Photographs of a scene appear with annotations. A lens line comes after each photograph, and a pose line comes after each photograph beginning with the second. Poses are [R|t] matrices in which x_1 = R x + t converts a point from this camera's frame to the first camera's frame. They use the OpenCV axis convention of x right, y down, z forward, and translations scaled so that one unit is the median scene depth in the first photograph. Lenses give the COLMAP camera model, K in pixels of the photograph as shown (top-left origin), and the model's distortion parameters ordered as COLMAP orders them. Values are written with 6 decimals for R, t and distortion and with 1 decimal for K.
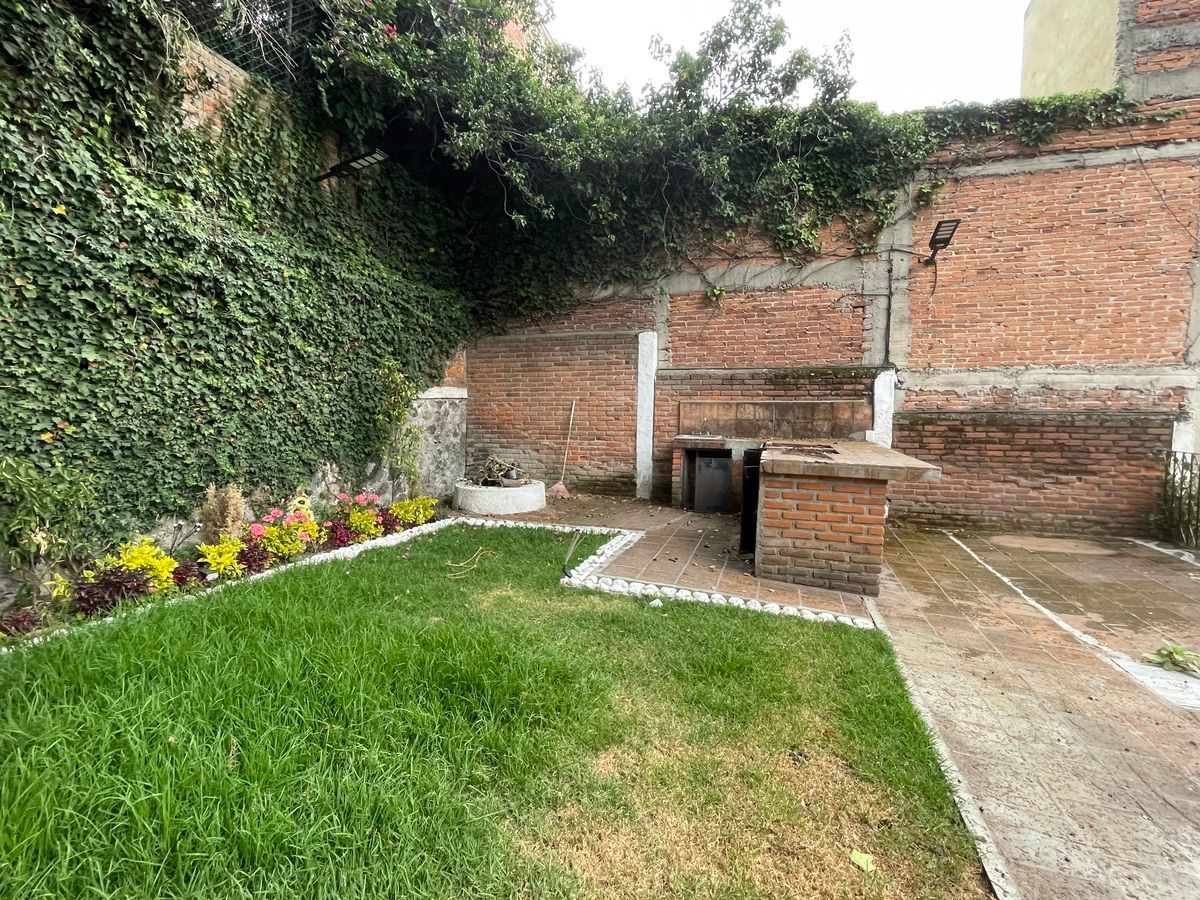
lens RADIAL K [[584.2, 0, 599.2], [0, 584.2, 447.3], [0, 0, 1]] dist [-0.003545, -0.000221]
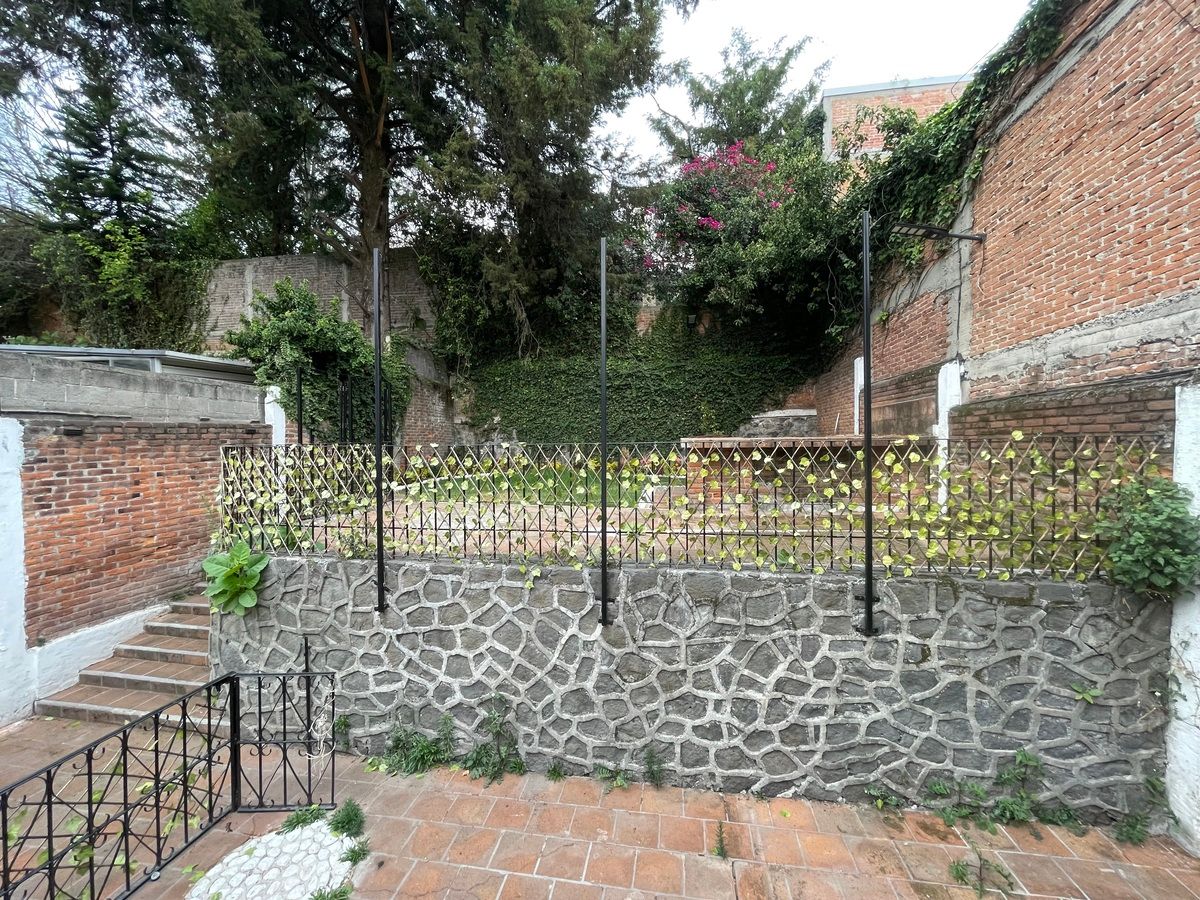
lens RADIAL K [[485.0, 0, 599.9], [0, 485.0, 445.7], [0, 0, 1]] dist [-0.003628, 0.000744]
pose [[0.134416, 0.002660, -0.990921, 1.309865], [-0.052599, 0.998606, -0.004454, 0.045309], [0.989528, 0.052720, 0.134369, 0.335329]]
